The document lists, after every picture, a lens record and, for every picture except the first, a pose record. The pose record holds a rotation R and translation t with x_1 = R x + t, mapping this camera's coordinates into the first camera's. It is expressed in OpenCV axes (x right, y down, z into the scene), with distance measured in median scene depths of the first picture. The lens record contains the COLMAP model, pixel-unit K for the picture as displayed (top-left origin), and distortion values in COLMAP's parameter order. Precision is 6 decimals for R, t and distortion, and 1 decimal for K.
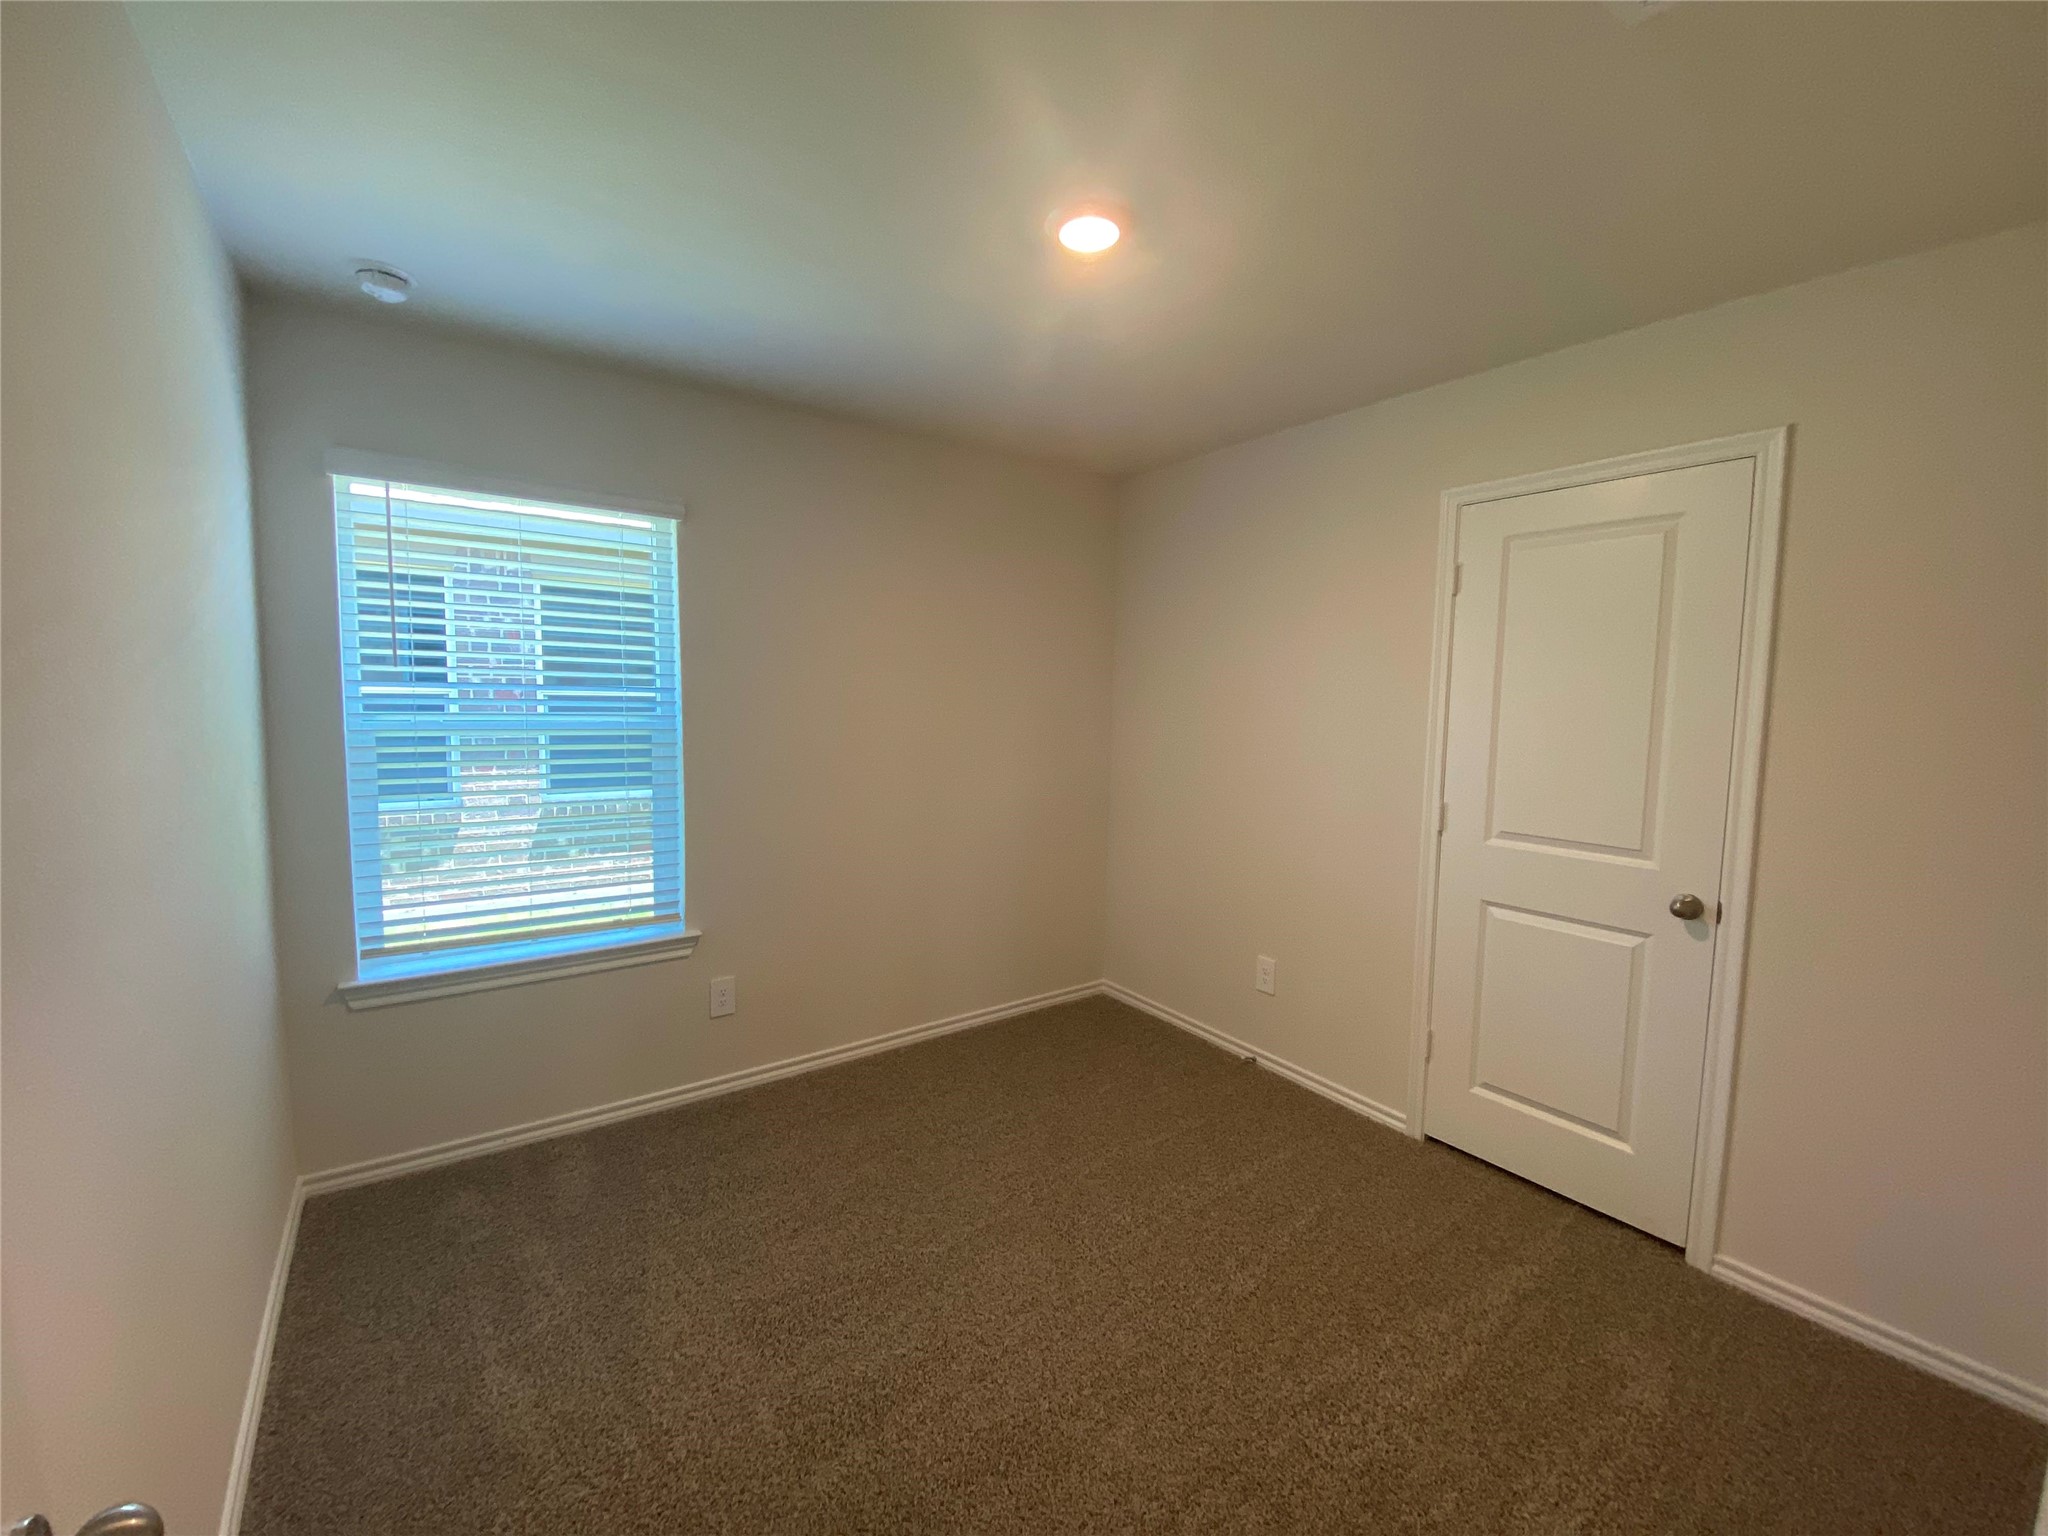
lens RADIAL K [[834.0, 0, 1021.6], [0, 834.0, 762.7], [0, 0, 1]] dist [0.000654, -0.009328]
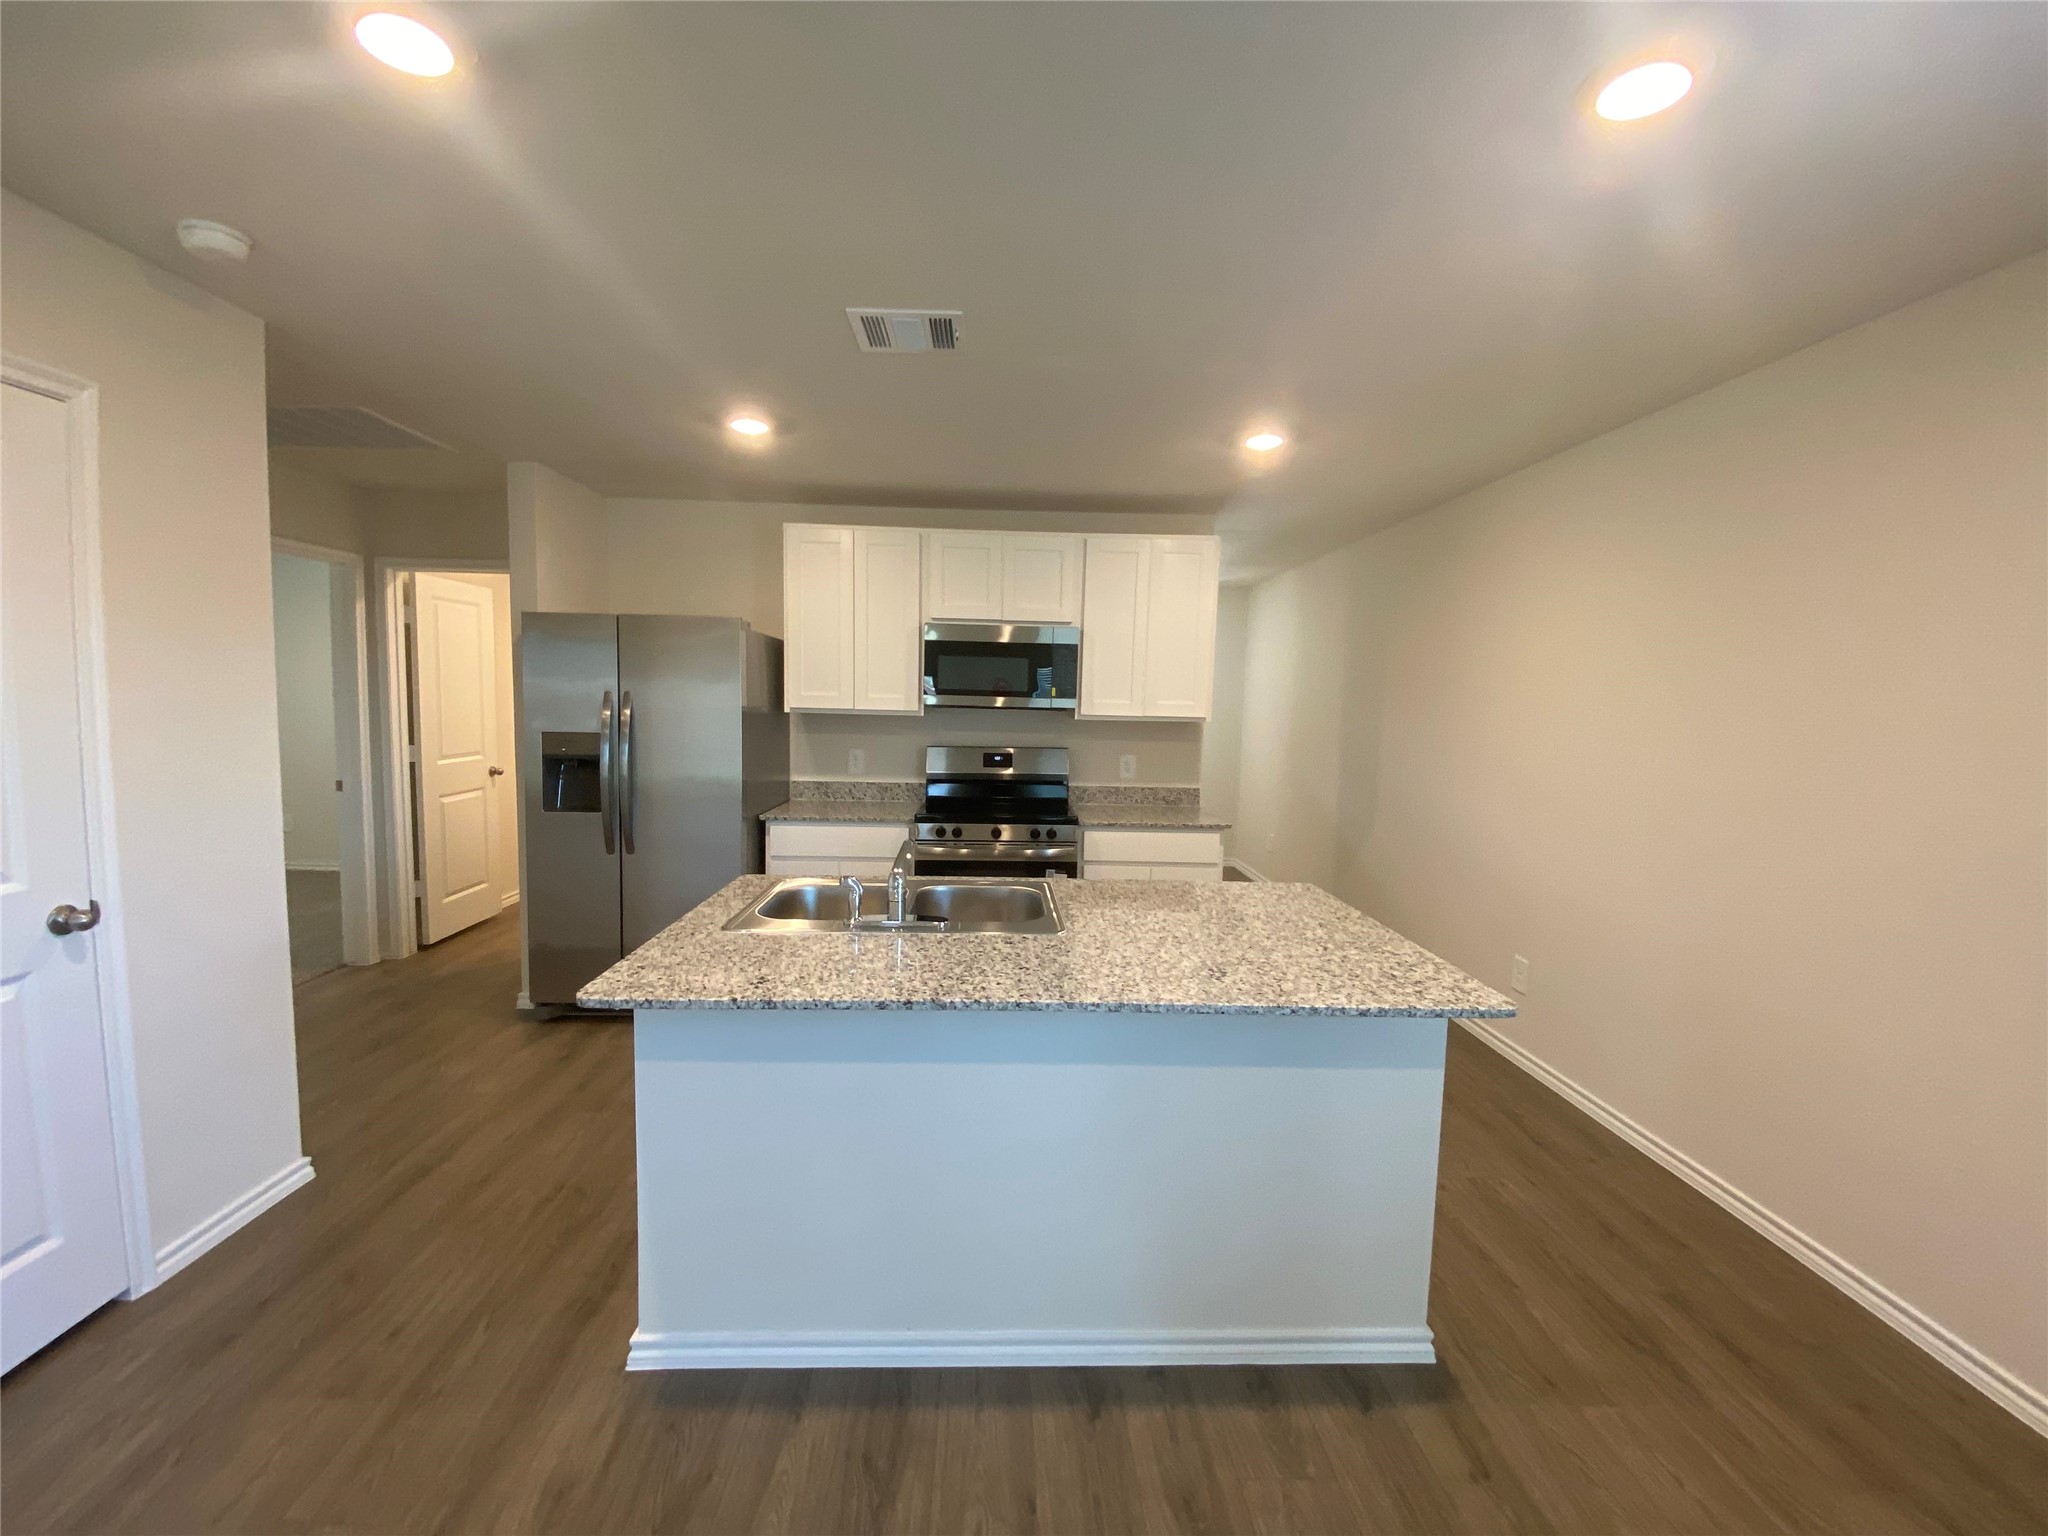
lens RADIAL K [[821.0, 0, 1017.4], [0, 821.0, 762.8], [0, 0, 1]] dist [0.025017, -0.020351]
pose [[-0.826321, -0.074980, 0.558187, -0.425498], [0.014668, 0.987897, 0.154417, -0.094389], [-0.563009, 0.135786, -0.815220, 1.055284]]
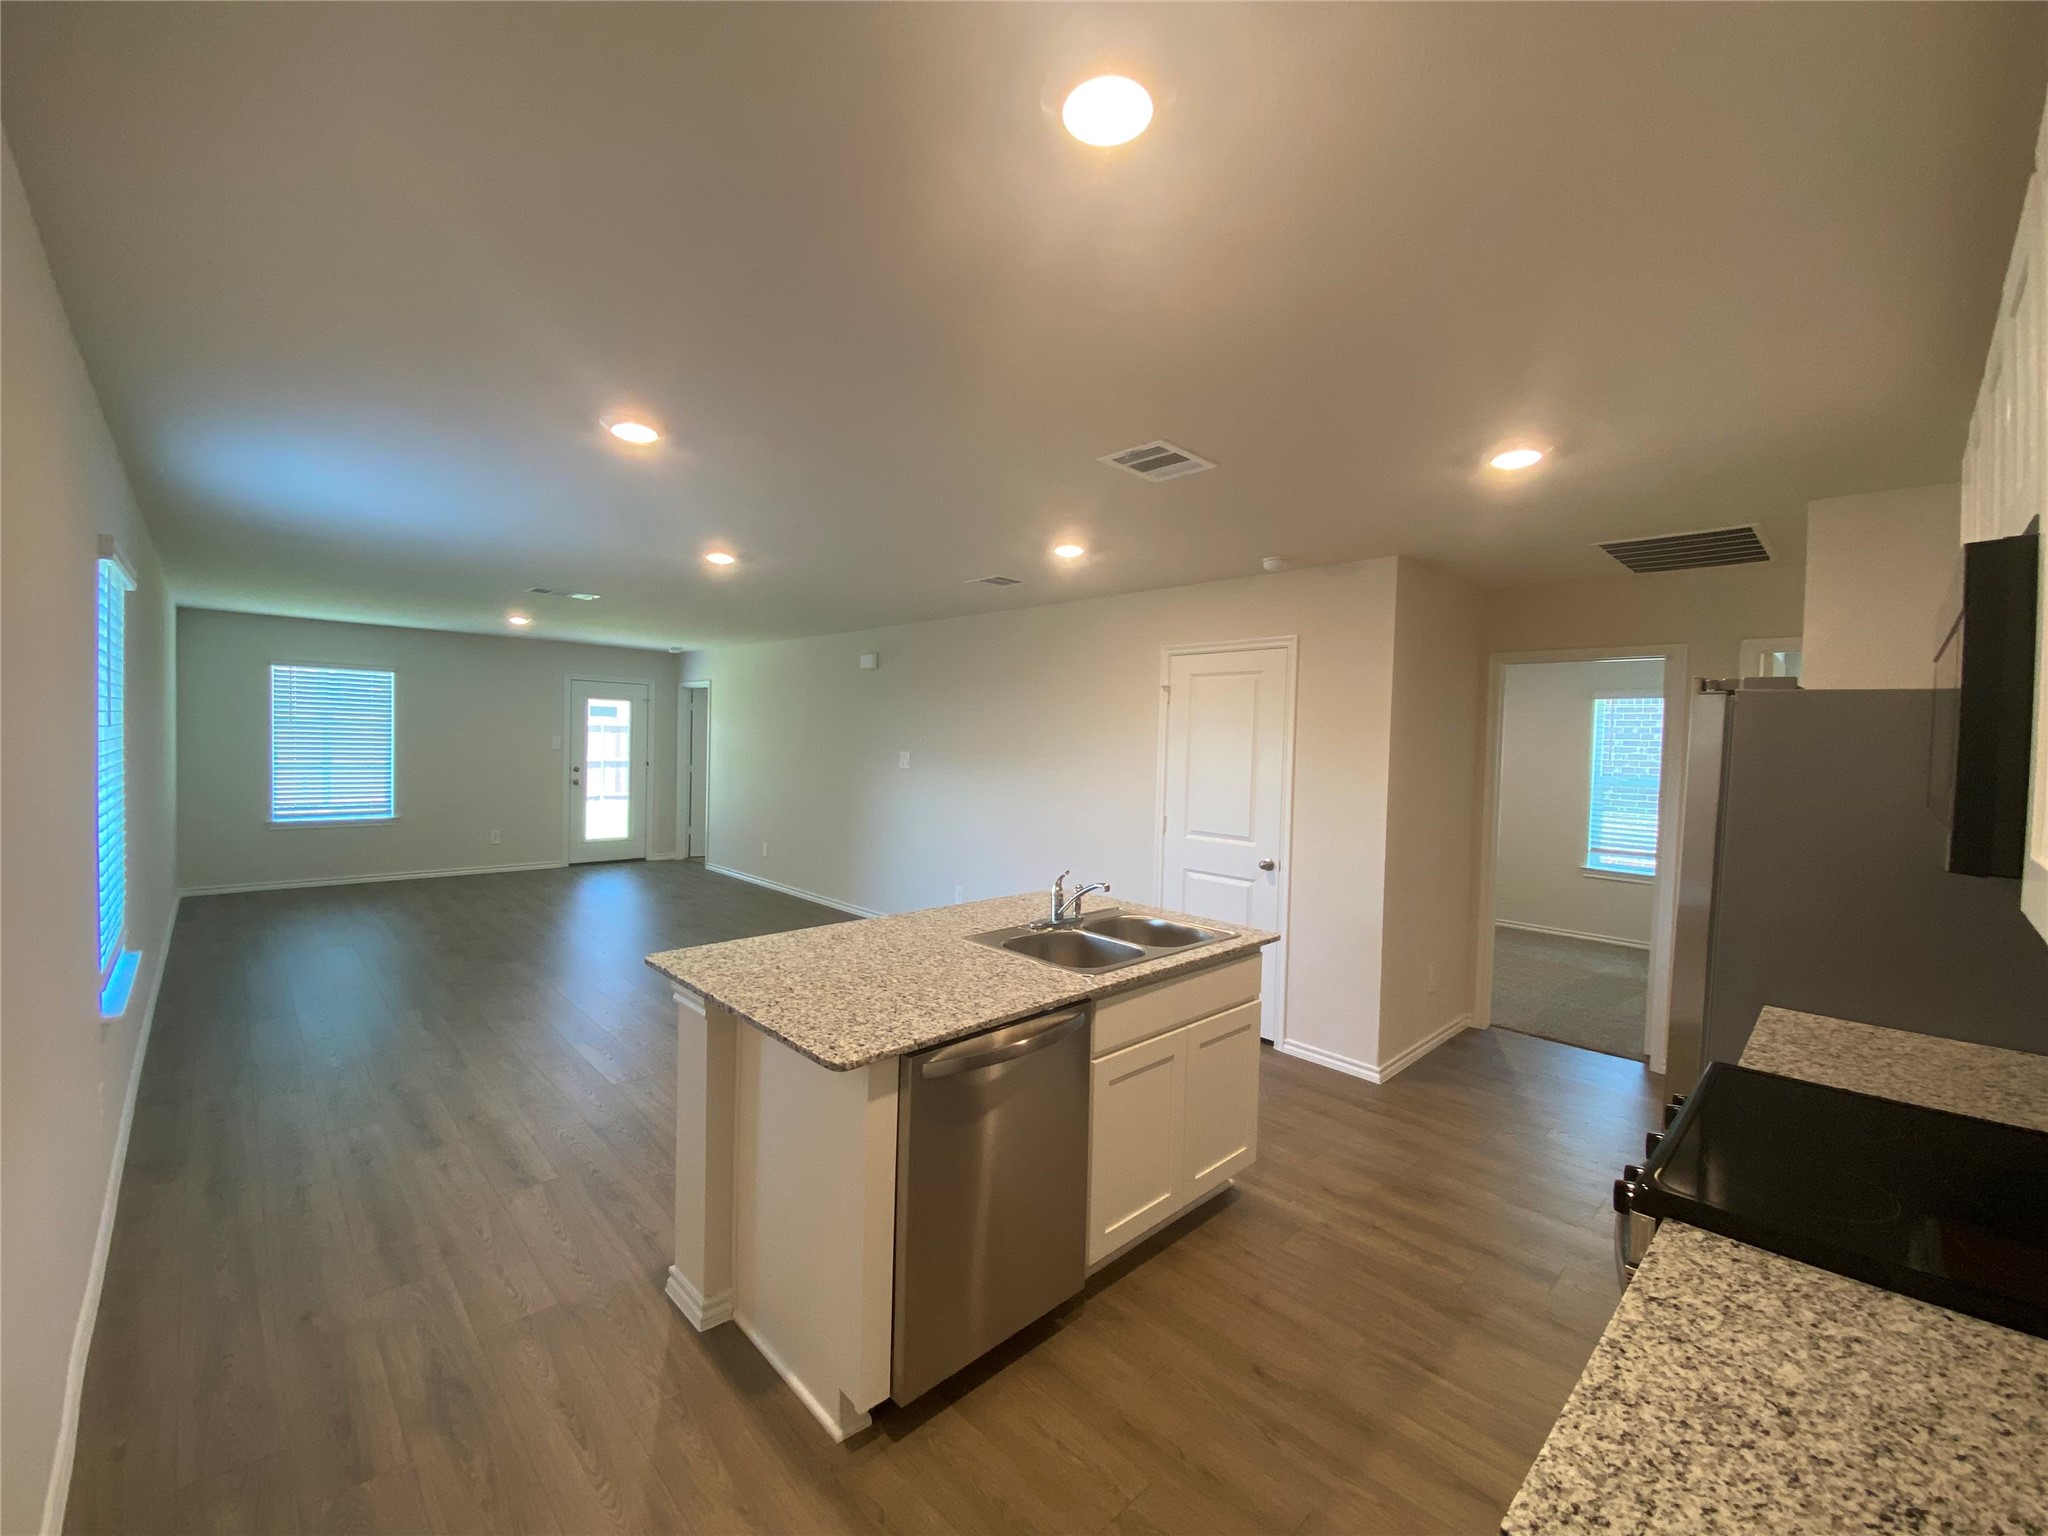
lens RADIAL K [[828.6, 0, 1016.8], [0, 828.6, 761.5], [0, 0, 1]] dist [0.025796, -0.015720]
pose [[0.989879, 0.012122, 0.141397, -0.082644], [-0.004891, 0.998667, -0.051377, 0.028482], [-0.141831, 0.050166, 0.988619, -0.869079]]
